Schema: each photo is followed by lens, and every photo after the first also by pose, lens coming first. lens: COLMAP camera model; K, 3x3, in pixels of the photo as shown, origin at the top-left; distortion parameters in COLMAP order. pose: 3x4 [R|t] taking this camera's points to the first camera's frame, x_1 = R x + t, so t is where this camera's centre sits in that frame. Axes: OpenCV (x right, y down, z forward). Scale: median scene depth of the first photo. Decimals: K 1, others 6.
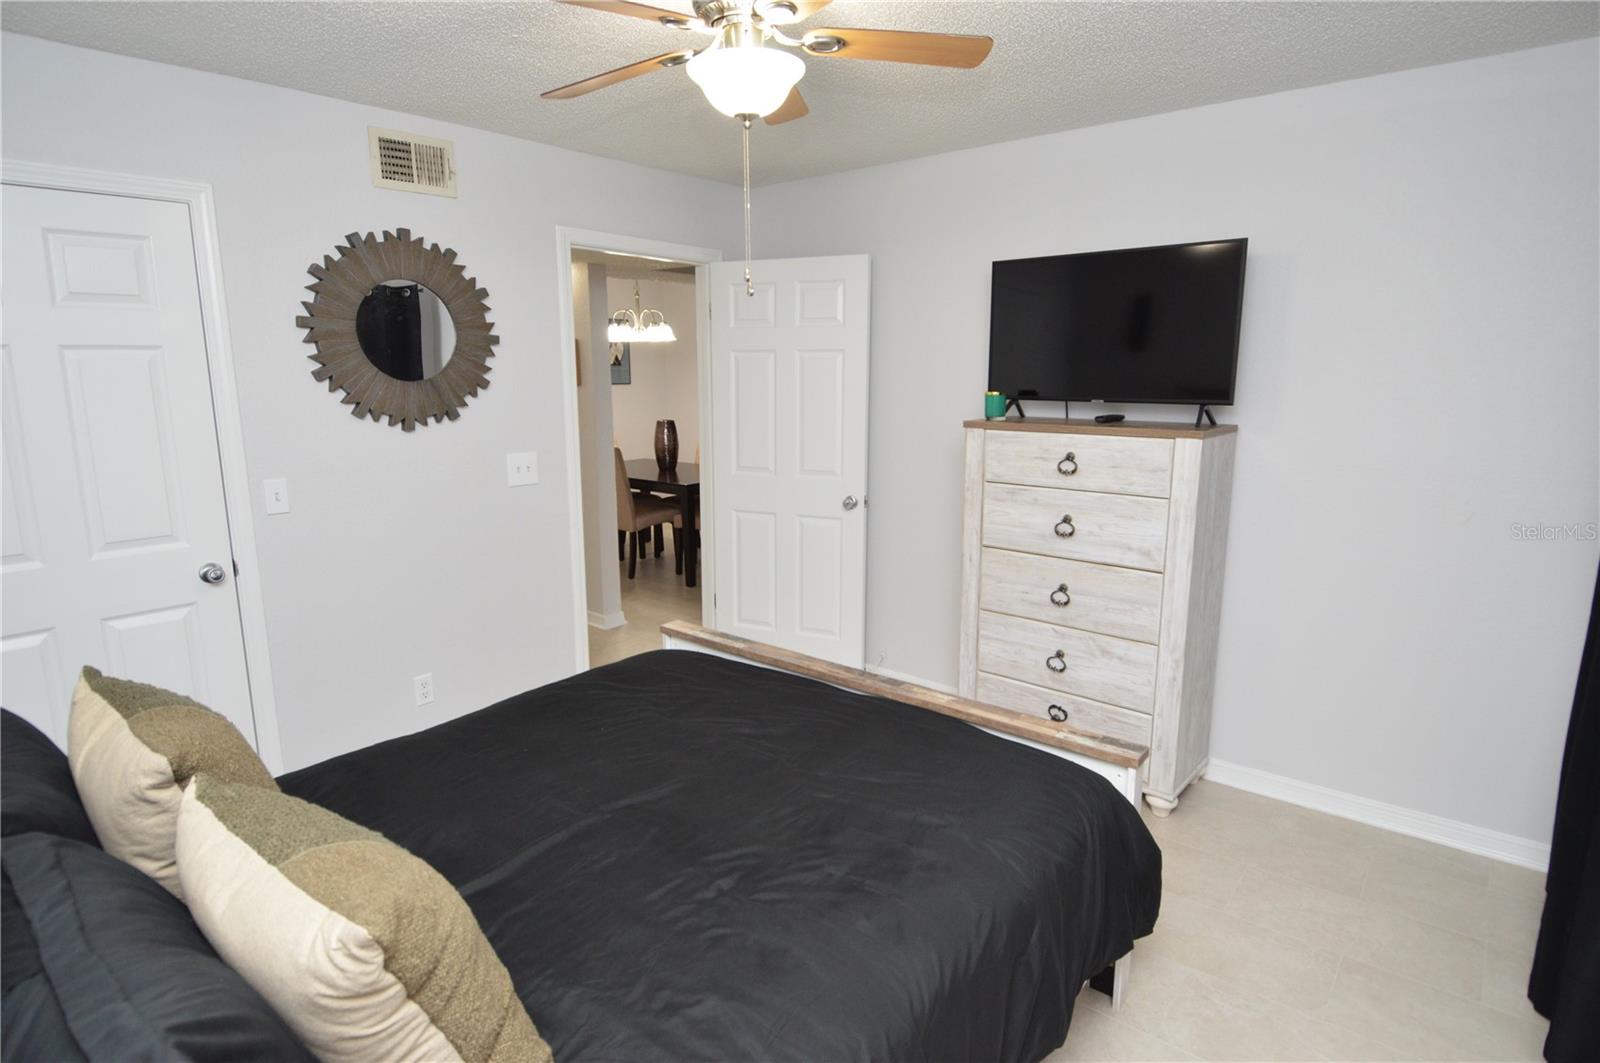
lens RADIAL K [[846.3, 0, 809.6], [0, 846.3, 521.9], [0, 0, 1]] dist [0.024862, -0.034961]
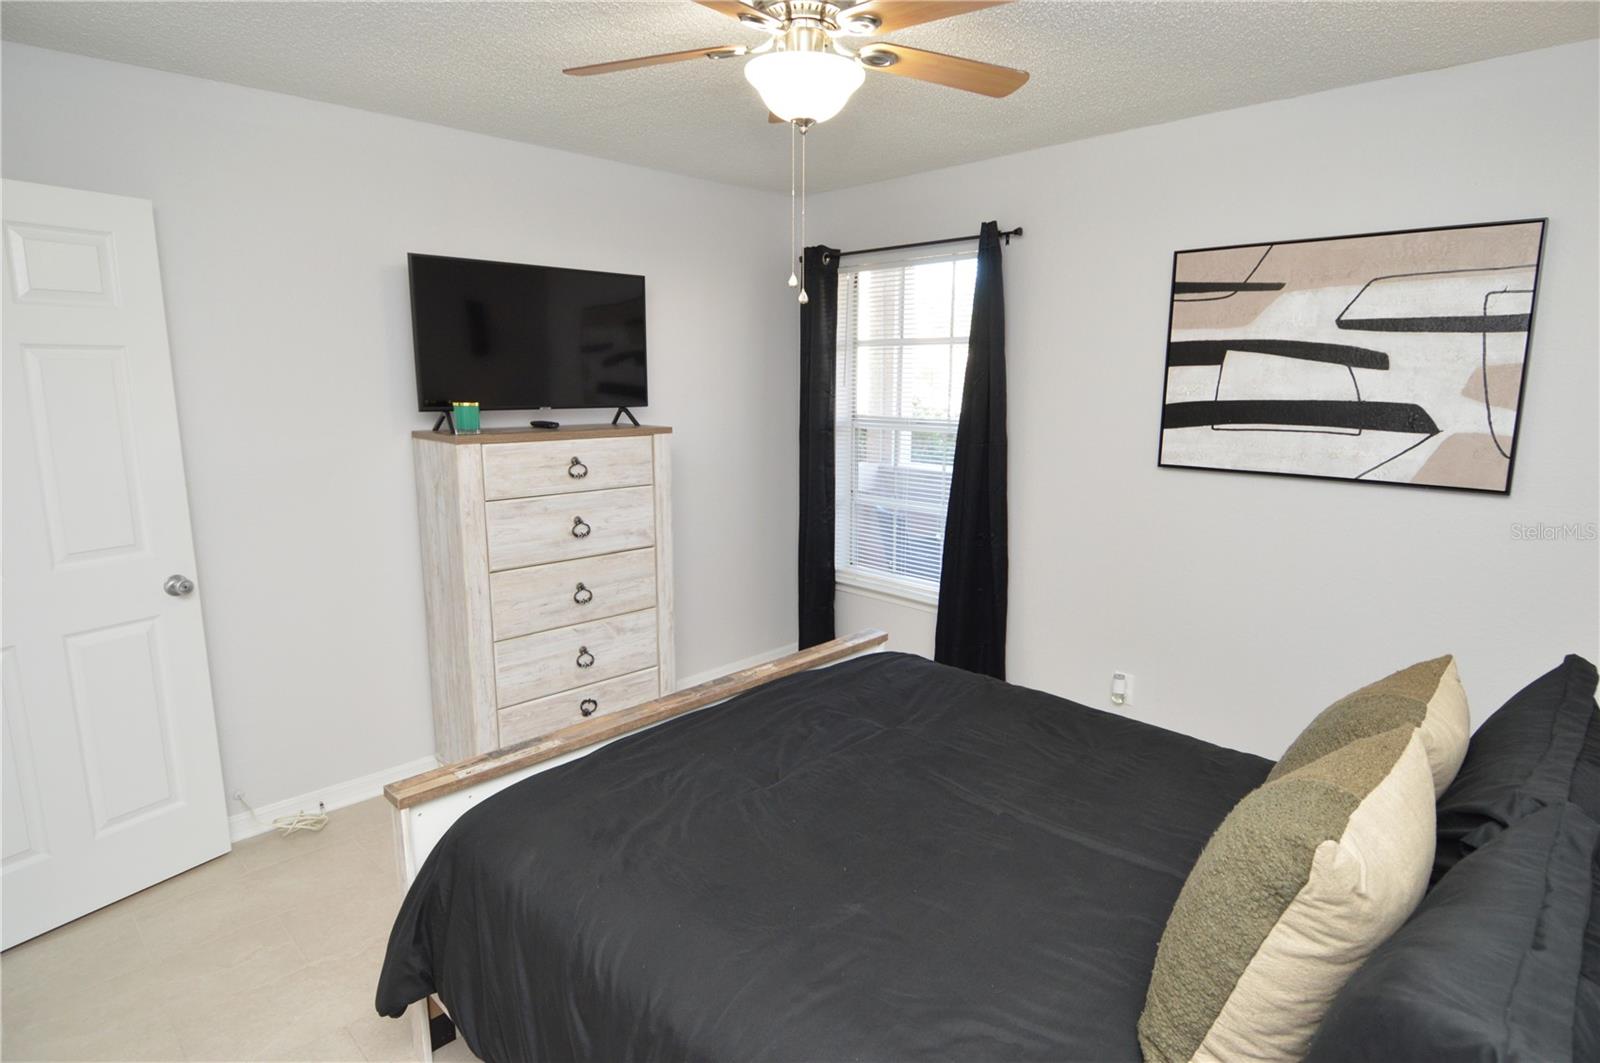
lens RADIAL K [[846.3, 0, 809.6], [0, 846.3, 521.9], [0, 0, 1]] dist [0.024862, -0.034961]
pose [[0.092648, -0.166758, 0.981635, -0.690230], [0.177146, 0.972908, 0.148556, -0.105479], [-0.979814, 0.160129, 0.119679, 0.587427]]
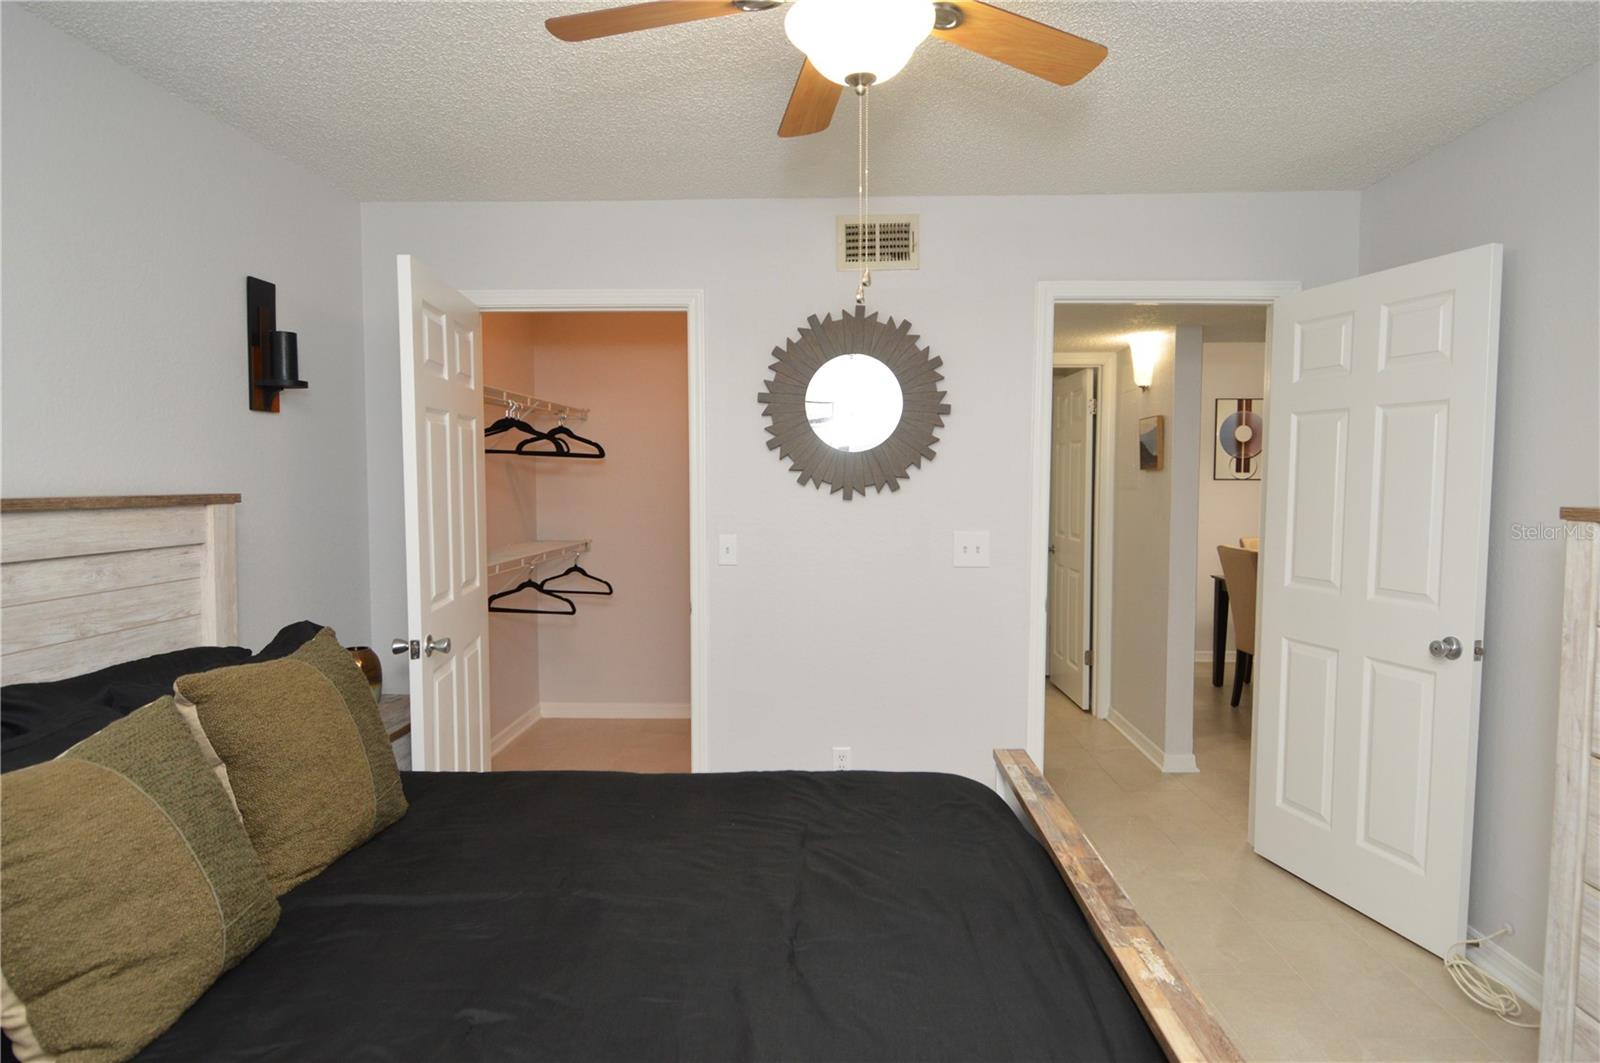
lens RADIAL K [[895.9, 0, 815.5], [0, 895.9, 520.4], [0, 0, 1]] dist [0.036589, -0.045477]
pose [[0.614325, 0.040219, -0.788028, 0.356918], [-0.144900, 0.987466, -0.062563, -0.009798], [0.775635, 0.152619, 0.612453, 0.320410]]
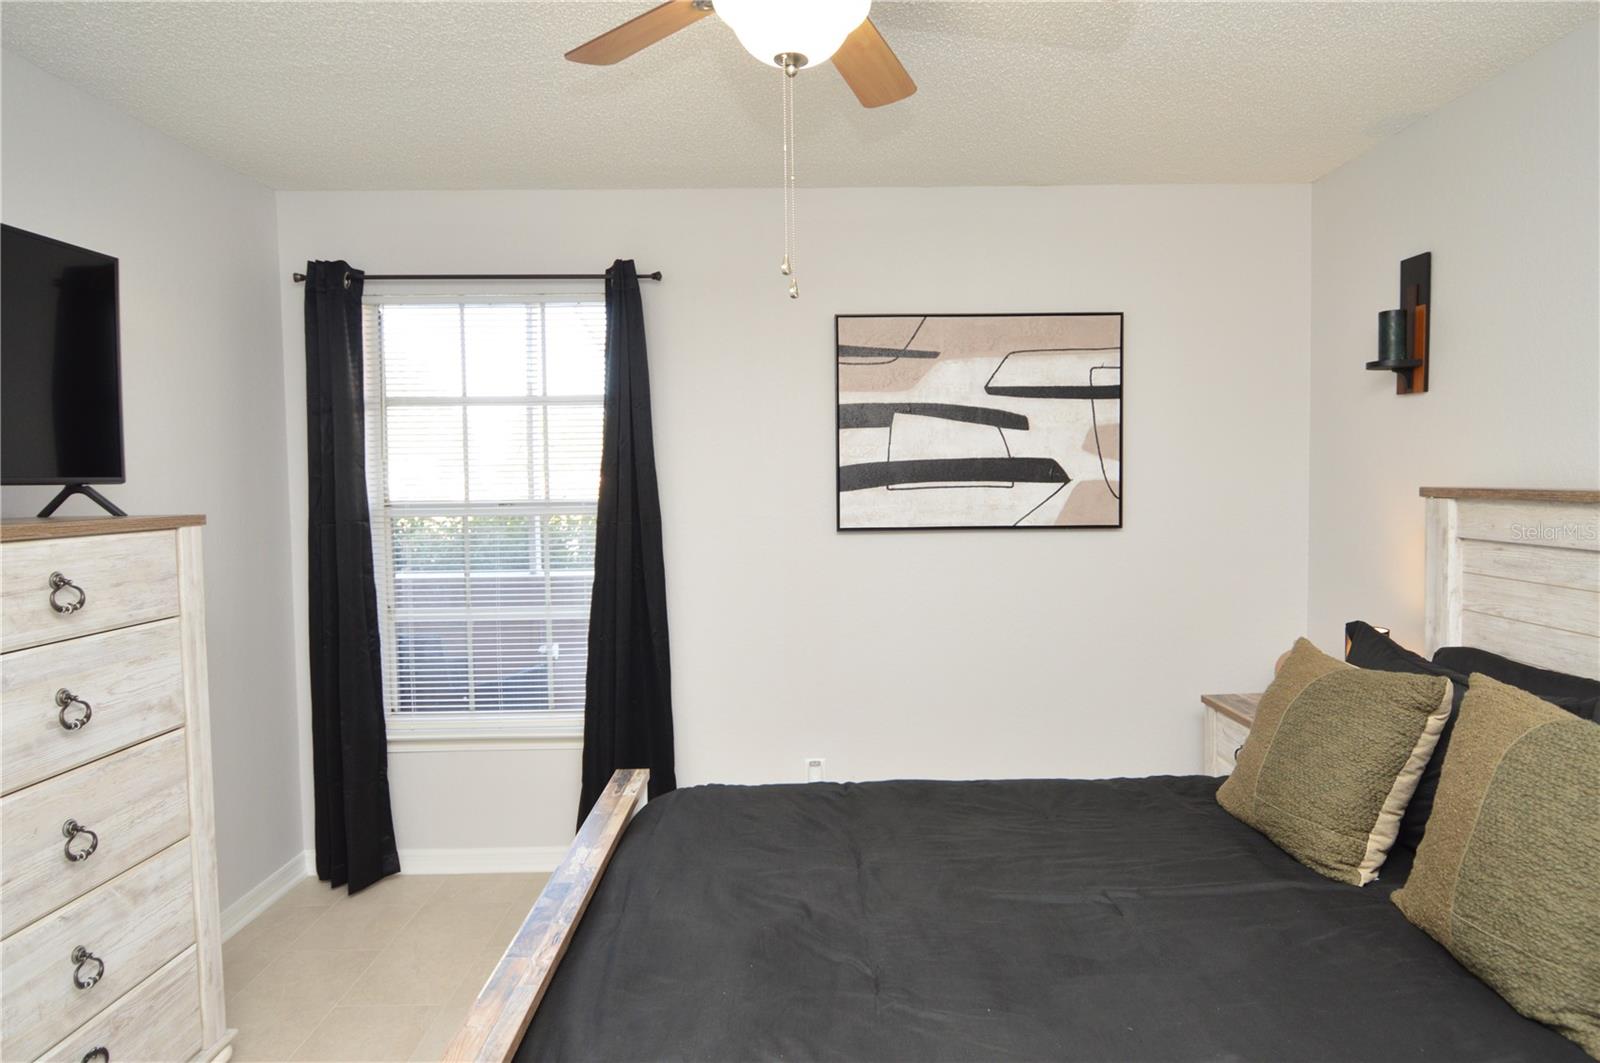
lens RADIAL K [[924.9, 0, 824.5], [0, 924.9, 520.6], [0, 0, 1]] dist [0.018494, -0.028693]
pose [[-0.651533, -0.023168, 0.758267, -0.441142], [0.151986, 0.975282, 0.160391, -0.130610], [-0.743240, 0.219745, -0.631907, 0.975501]]
